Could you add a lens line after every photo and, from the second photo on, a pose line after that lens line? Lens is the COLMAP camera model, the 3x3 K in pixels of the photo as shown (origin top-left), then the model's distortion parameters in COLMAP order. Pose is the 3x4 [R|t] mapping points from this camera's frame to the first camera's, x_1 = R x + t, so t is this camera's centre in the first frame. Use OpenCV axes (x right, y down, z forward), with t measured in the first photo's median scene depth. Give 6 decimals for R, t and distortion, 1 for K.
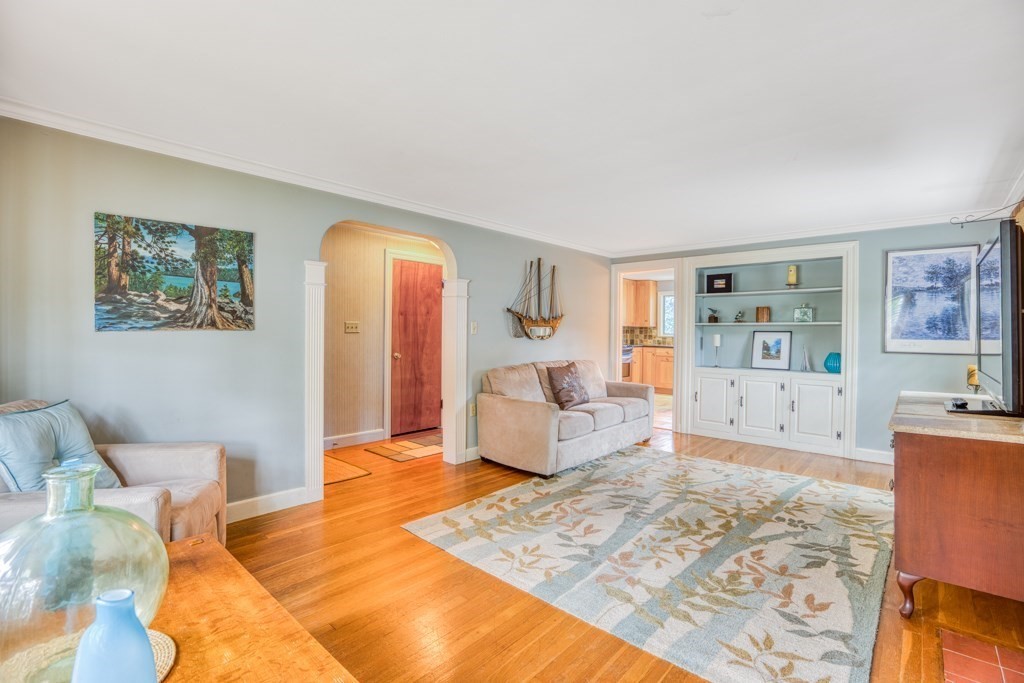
lens RADIAL K [[466.2, 0, 508.4], [0, 466.2, 332.9], [0, 0, 1]] dist [-0.030546, 0.007059]
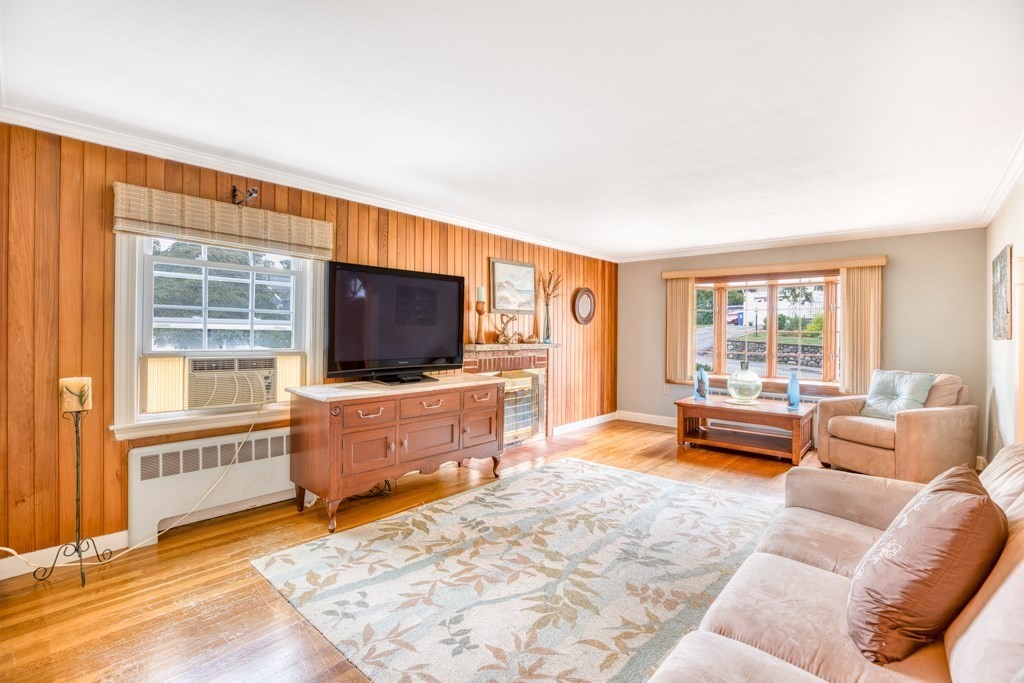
lens RADIAL K [[466.2, 0, 502.8], [0, 466.2, 328.0], [0, 0, 1]] dist [-0.030546, 0.007059]
pose [[-0.999858, -0.016722, 0.002099, 0.494703], [-0.016732, 0.999848, -0.004842, -0.004160], [-0.002018, -0.004876, -0.999986, 1.735034]]
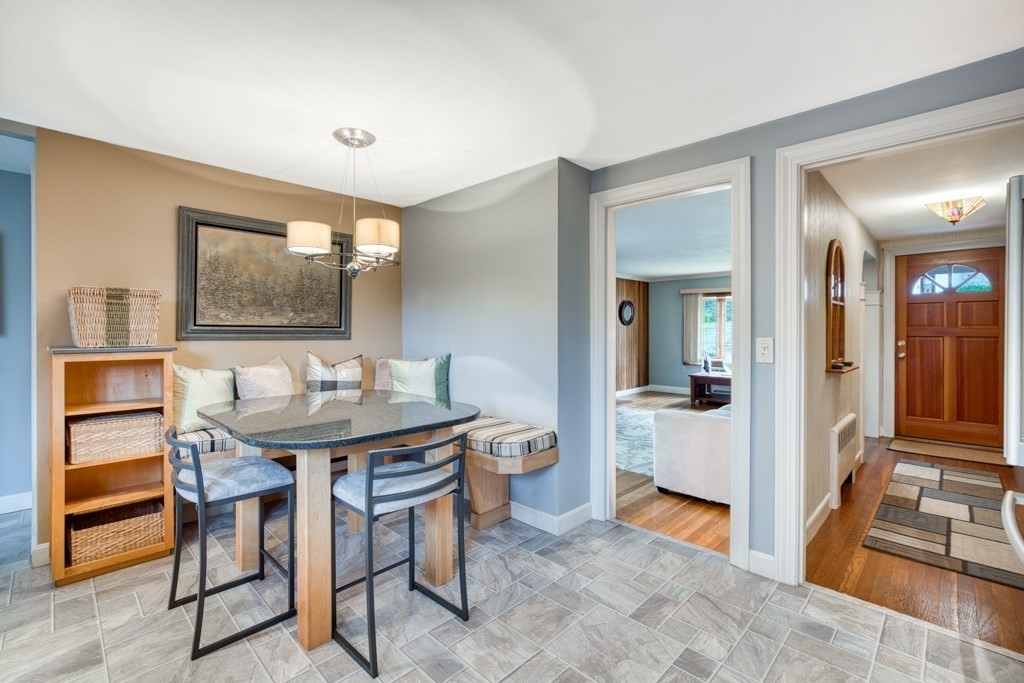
lens RADIAL K [[466.2, 0, 502.2], [0, 466.2, 330.7], [0, 0, 1]] dist [-0.030546, 0.007059]
pose [[-0.999356, -0.008858, 0.034760, 0.802398], [-0.008731, 0.999955, 0.003817, -0.005421], [-0.034792, 0.003511, -0.999388, 2.609048]]
